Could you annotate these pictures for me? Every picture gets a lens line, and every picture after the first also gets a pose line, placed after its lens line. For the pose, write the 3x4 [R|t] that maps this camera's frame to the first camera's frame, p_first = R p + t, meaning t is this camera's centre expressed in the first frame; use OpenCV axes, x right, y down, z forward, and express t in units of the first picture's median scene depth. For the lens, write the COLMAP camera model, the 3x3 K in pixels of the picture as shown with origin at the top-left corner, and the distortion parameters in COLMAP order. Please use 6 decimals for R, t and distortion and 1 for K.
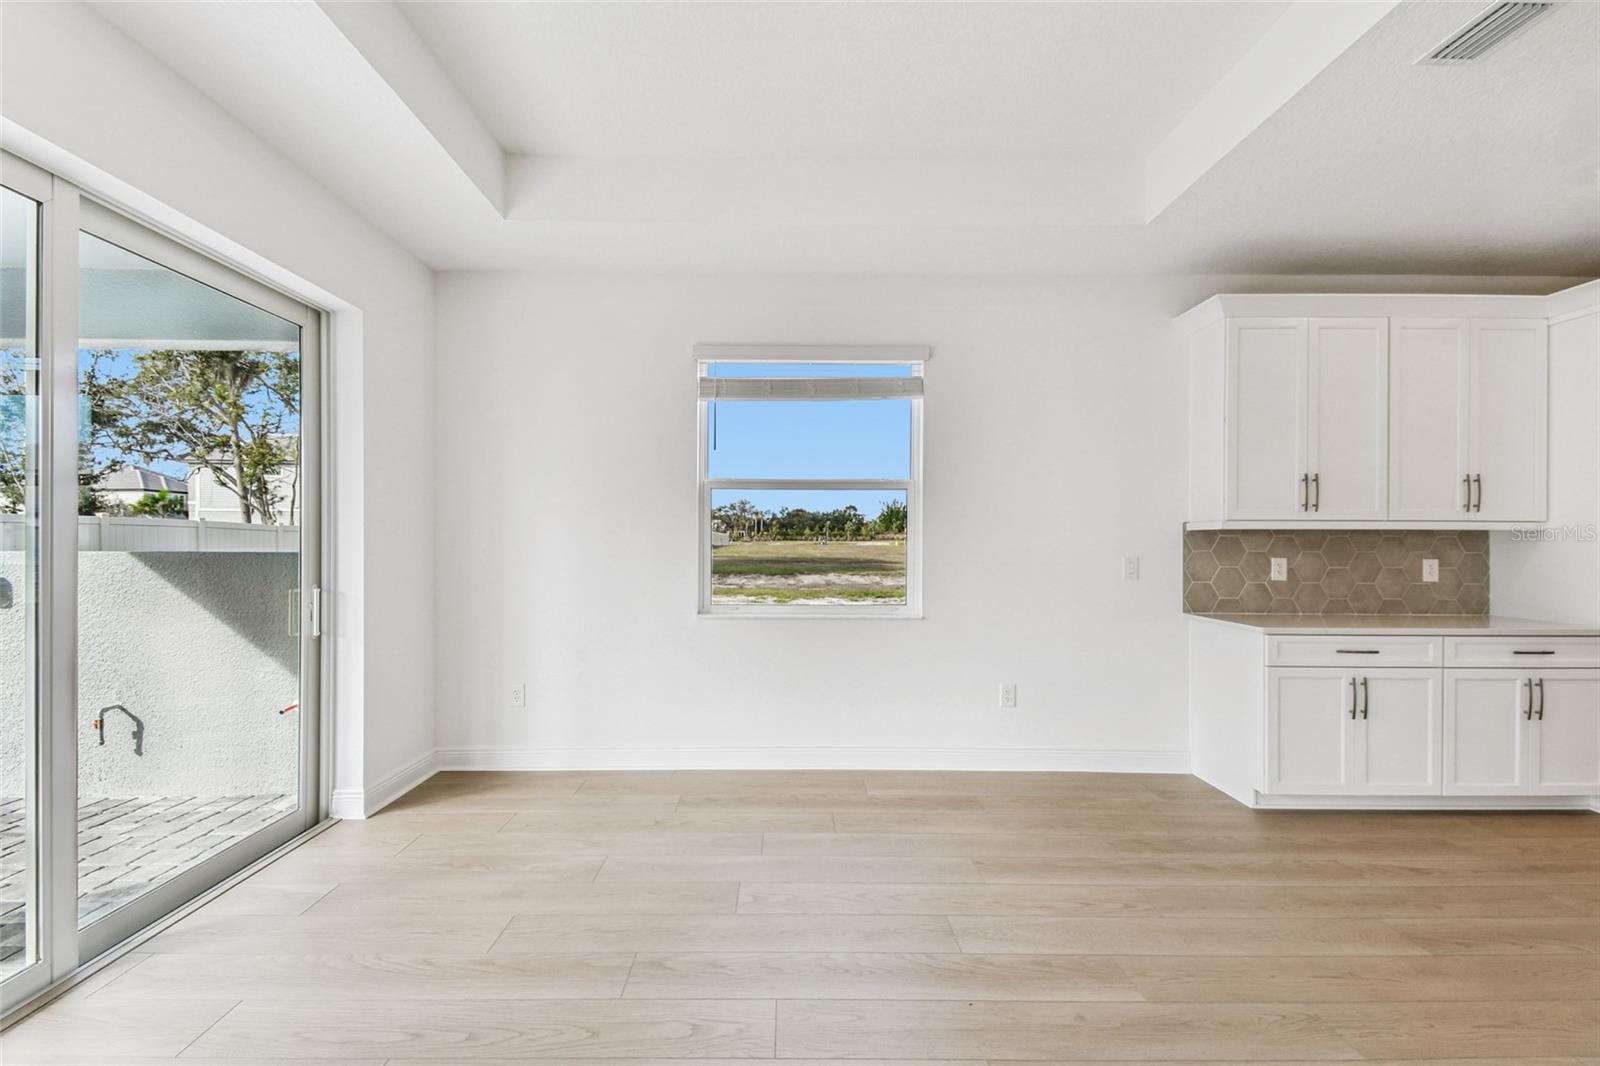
lens RADIAL K [[698.5, 0, 794.2], [0, 698.5, 536.6], [0, 0, 1]] dist [0.054044, -0.027035]
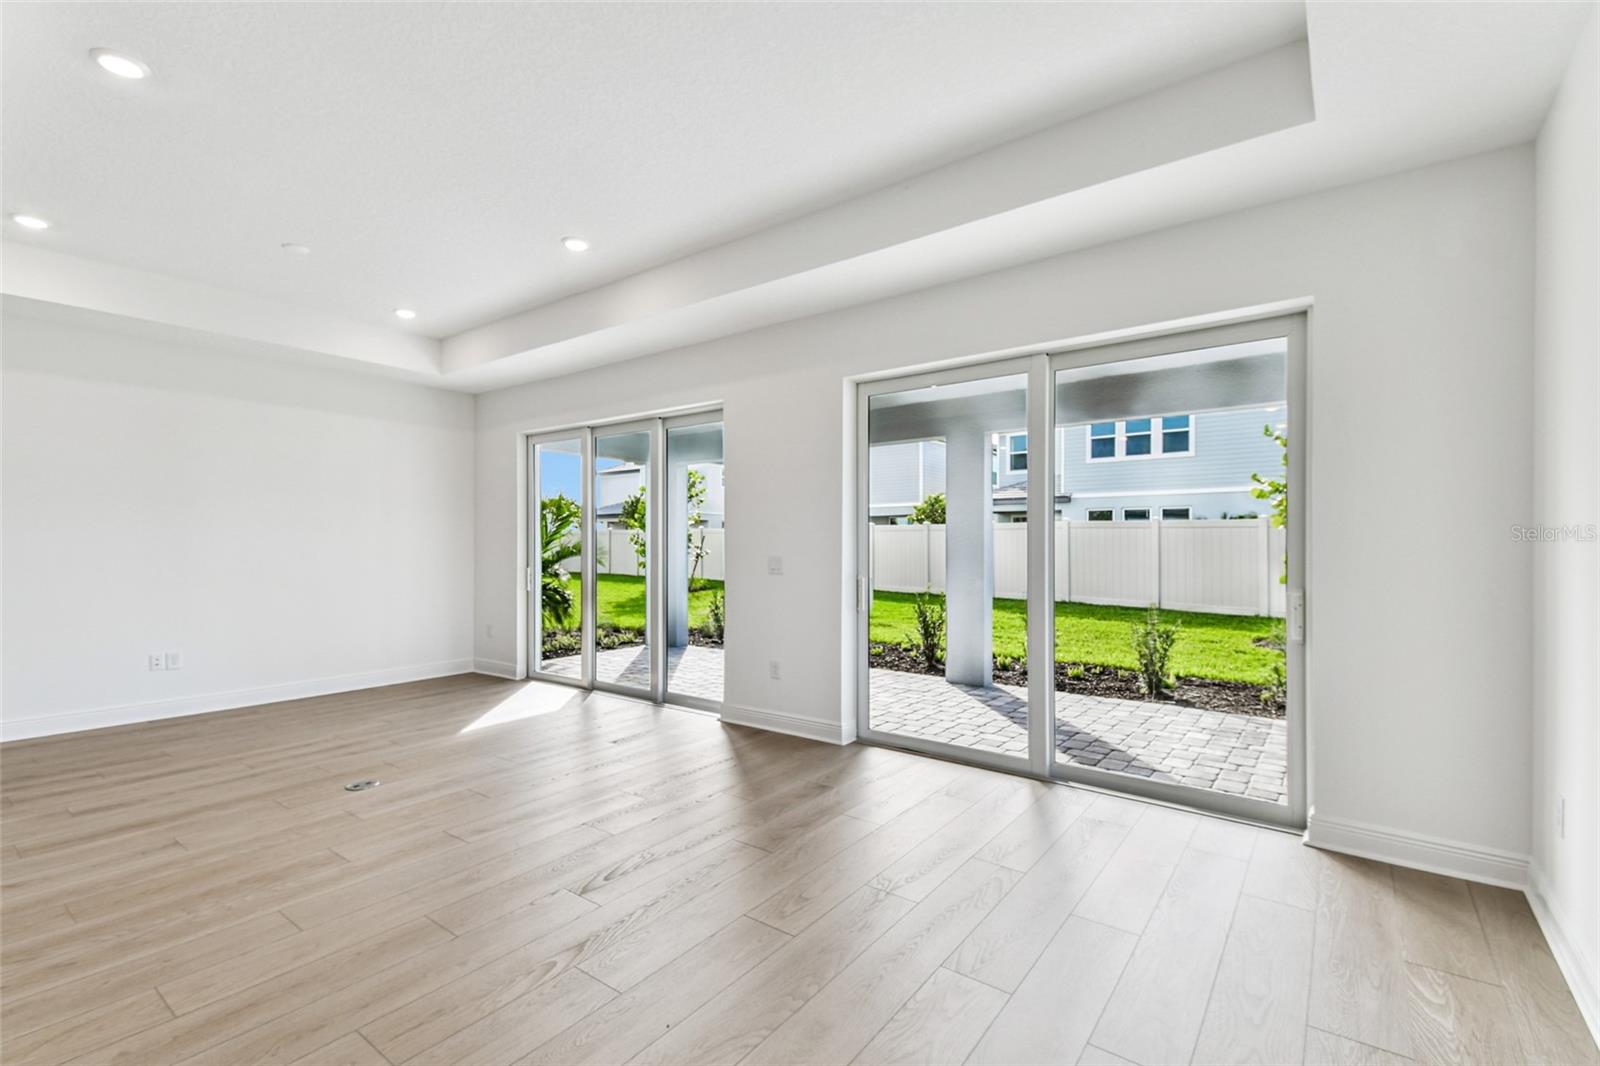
lens RADIAL K [[713.6, 0, 794.9], [0, 713.6, 542.1], [0, 0, 1]] dist [0.055984, -0.027019]
pose [[-0.612290, -0.003205, -0.790627, 0.464555], [0.001461, 0.999985, -0.005185, 0.003985], [0.790632, -0.004329, -0.612276, 0.875658]]
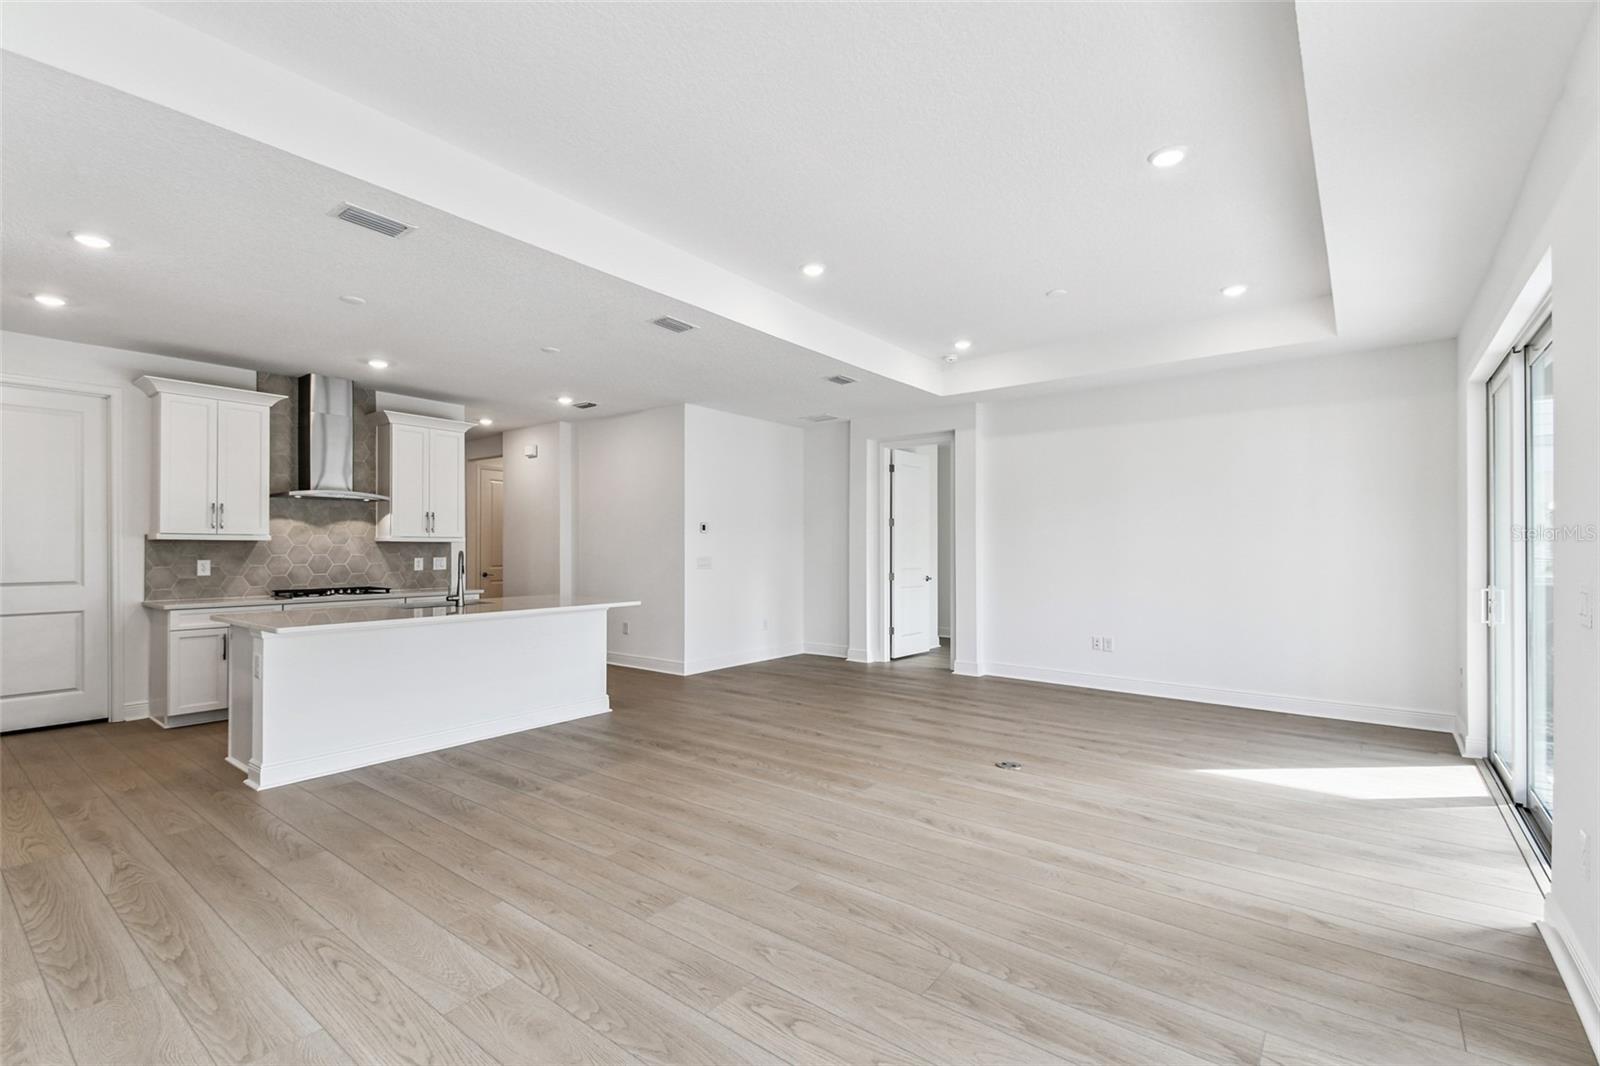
lens RADIAL K [[706.7, 0, 789.8], [0, 706.7, 548.2], [0, 0, 1]] dist [0.055120, -0.028759]
pose [[-0.776769, -0.004291, 0.629771, -0.375795], [-0.006154, 0.999981, -0.000777, 0.000715], [-0.629755, -0.004479, -0.776781, 0.859845]]
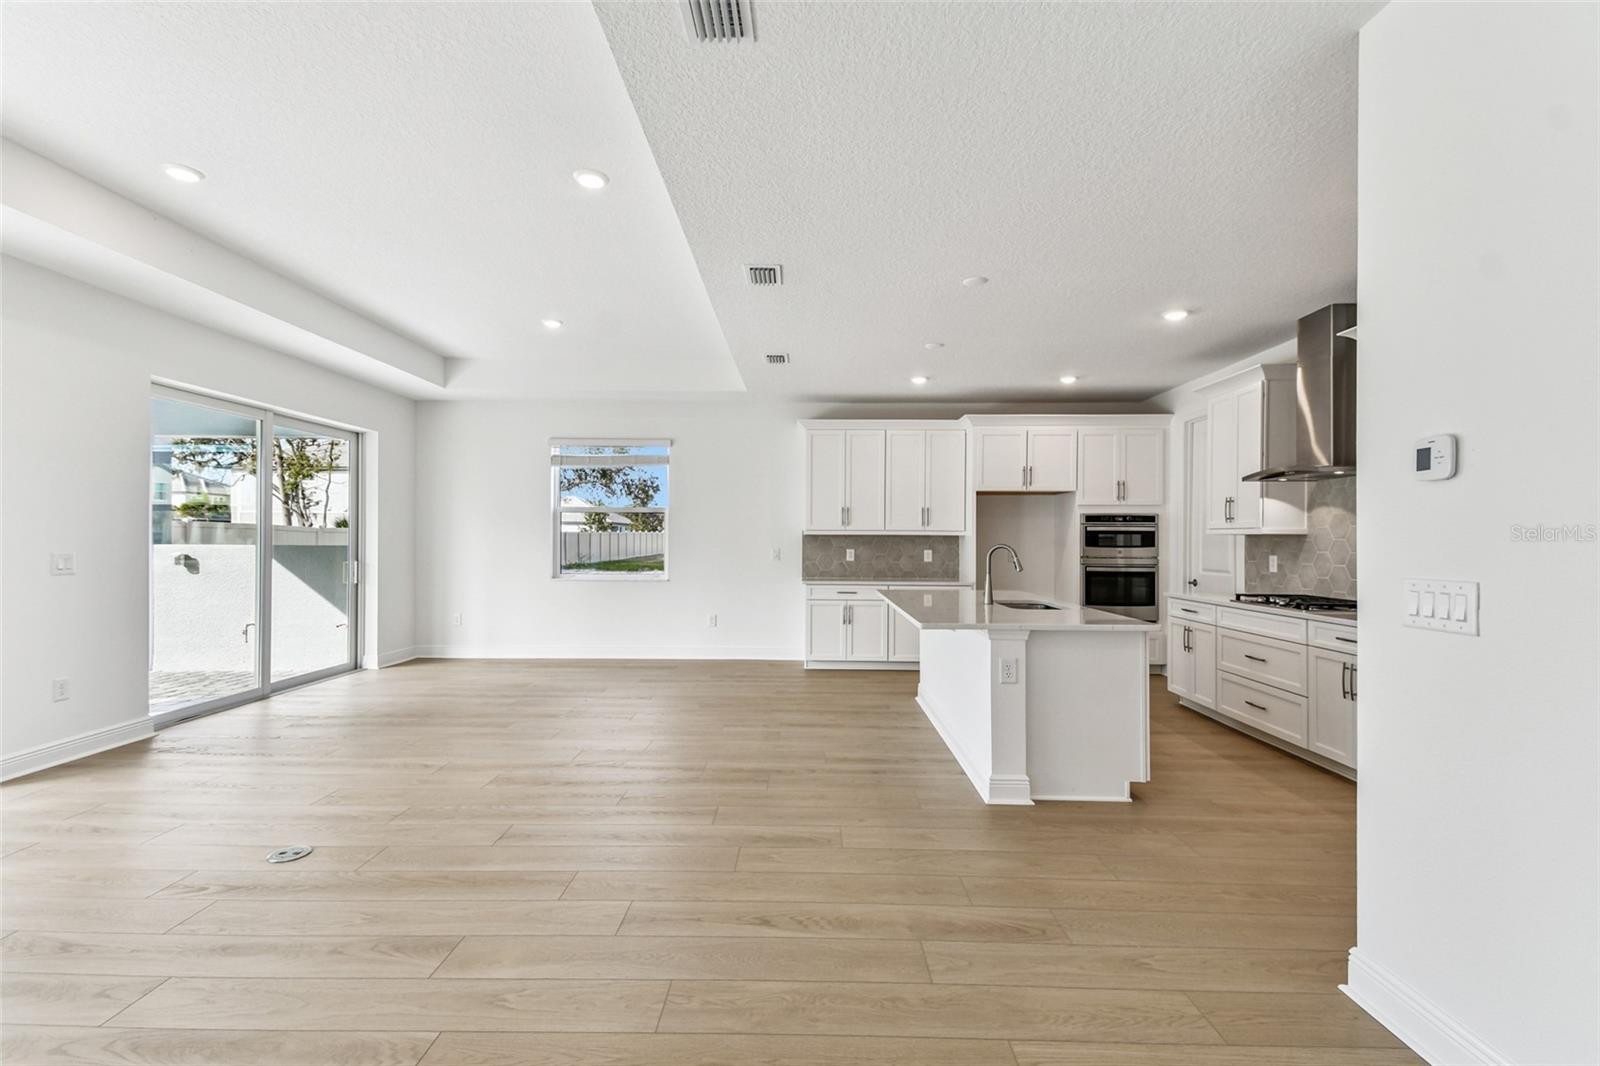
lens RADIAL K [[698.5, 0, 794.2], [0, 698.5, 536.6], [0, 0, 1]] dist [0.054044, -0.027035]
pose [[0.999628, 0.001734, -0.027204, 0.585091], [-0.001752, 0.999998, -0.000635, -0.003028], [0.027203, 0.000683, 0.999630, -0.914347]]
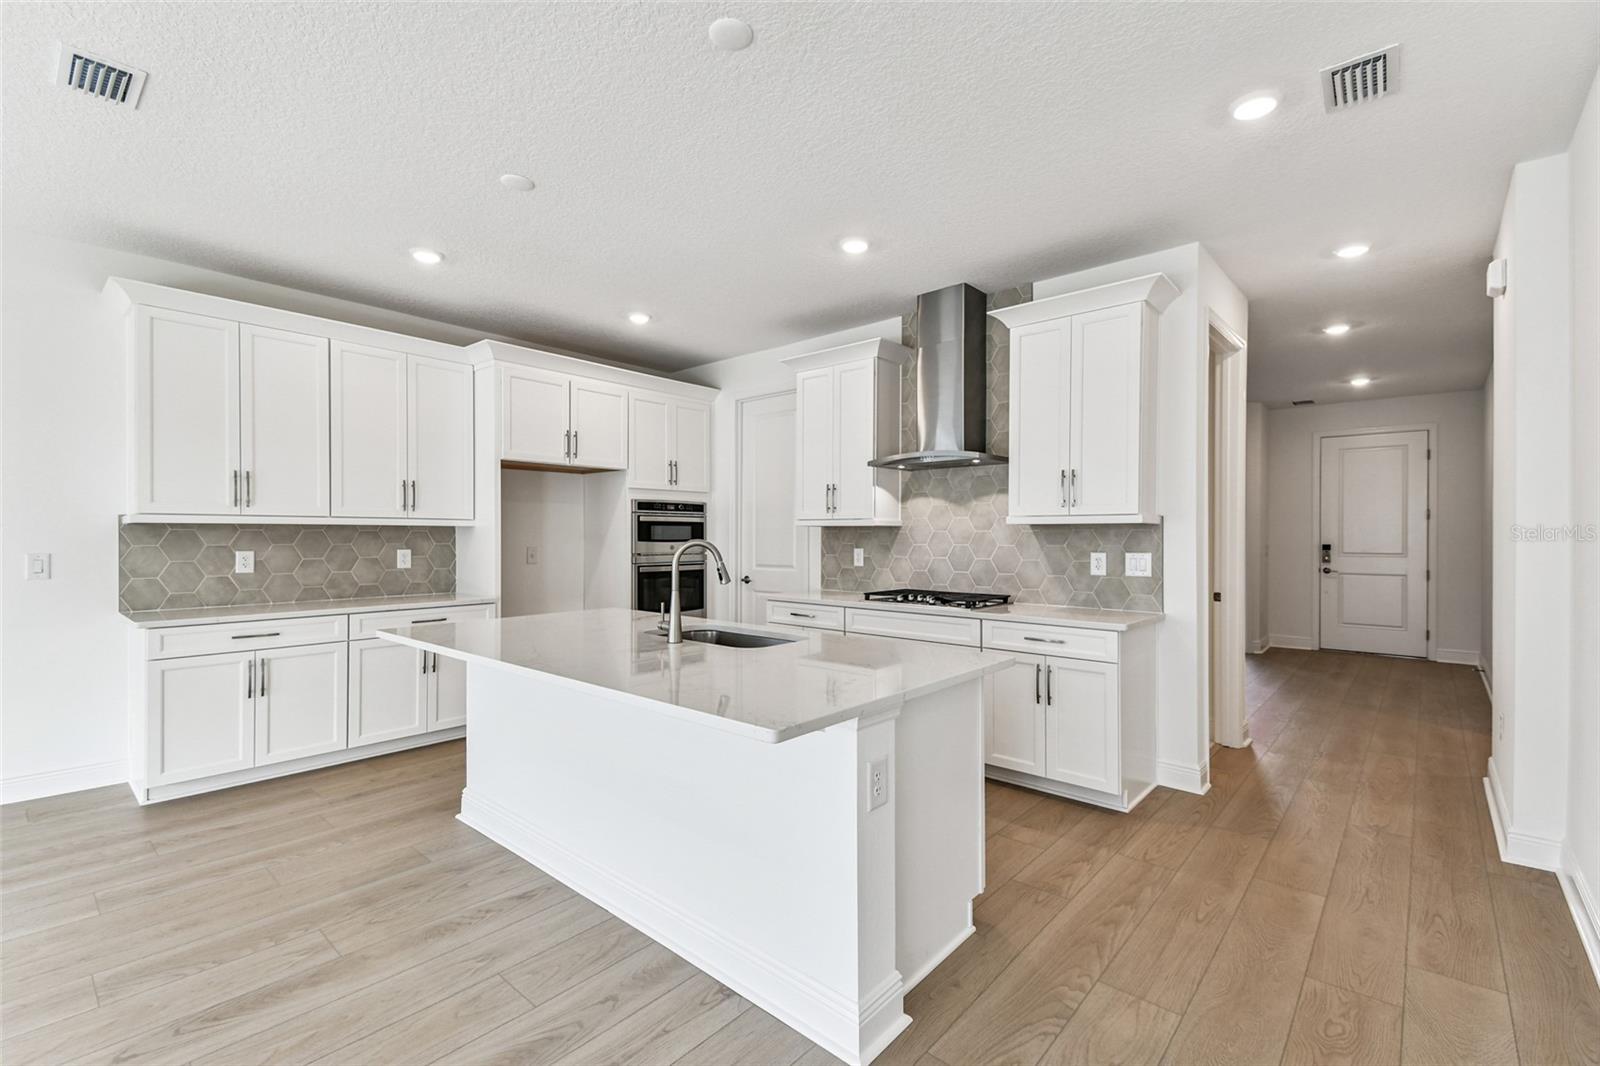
lens RADIAL K [[698.5, 0, 794.2], [0, 698.5, 536.6], [0, 0, 1]] dist [0.054044, -0.027035]
pose [[0.671901, -0.004130, 0.740629, 0.453334], [-0.001371, 0.999976, 0.006819, 0.000706], [-0.740639, -0.005597, 0.671879, -0.289254]]
